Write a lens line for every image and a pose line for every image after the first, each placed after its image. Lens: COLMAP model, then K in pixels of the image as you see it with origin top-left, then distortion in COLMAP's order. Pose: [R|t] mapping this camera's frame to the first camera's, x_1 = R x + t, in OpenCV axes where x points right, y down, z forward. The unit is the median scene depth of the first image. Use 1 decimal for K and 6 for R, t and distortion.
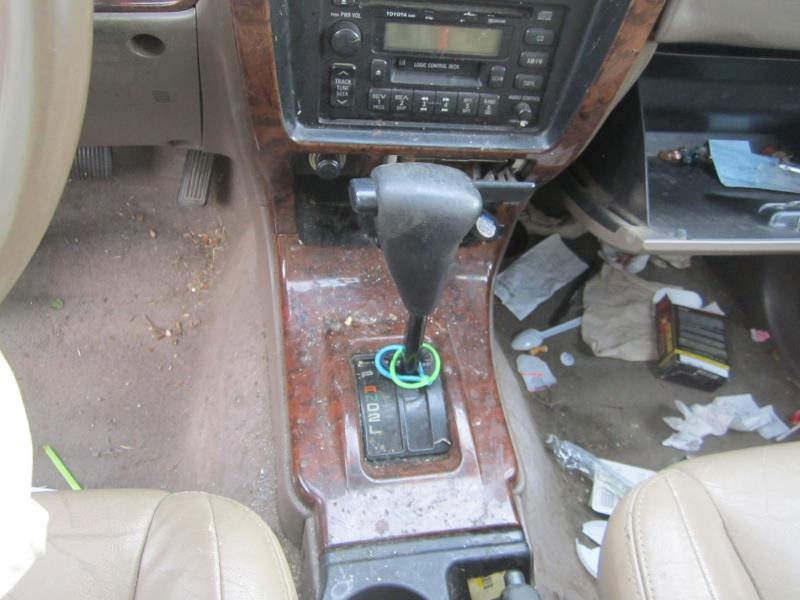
lens RADIAL K [[658.3, 0, 400.0], [0, 658.3, 300.0], [0, 0, 1]] dist [-0.048776, 0.000093]
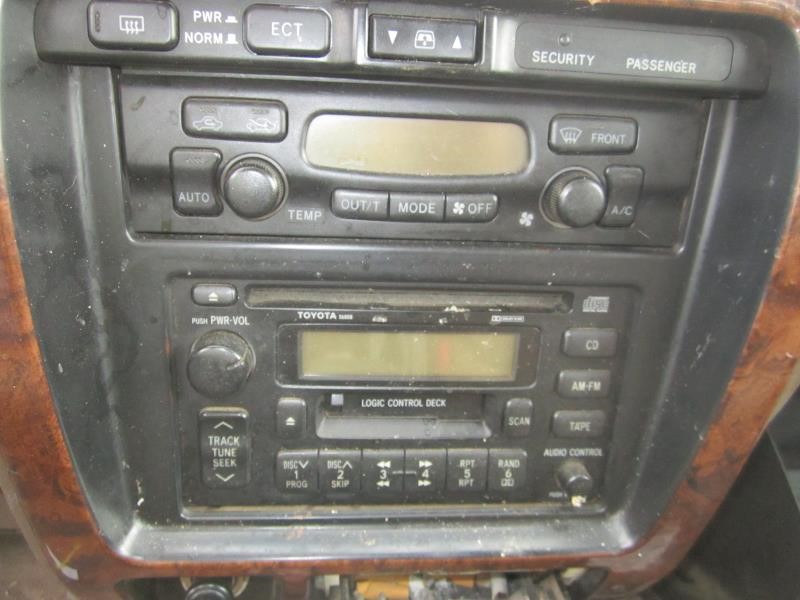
lens RADIAL K [[658.3, 0, 400.0], [0, 658.3, 300.0], [0, 0, 1]] dist [-0.048776, 0.000093]
pose [[0.998743, -0.046900, -0.017690, 0.066931], [0.033928, 0.892301, -0.450163, -0.190683], [0.036898, 0.448997, 0.892771, 0.479747]]
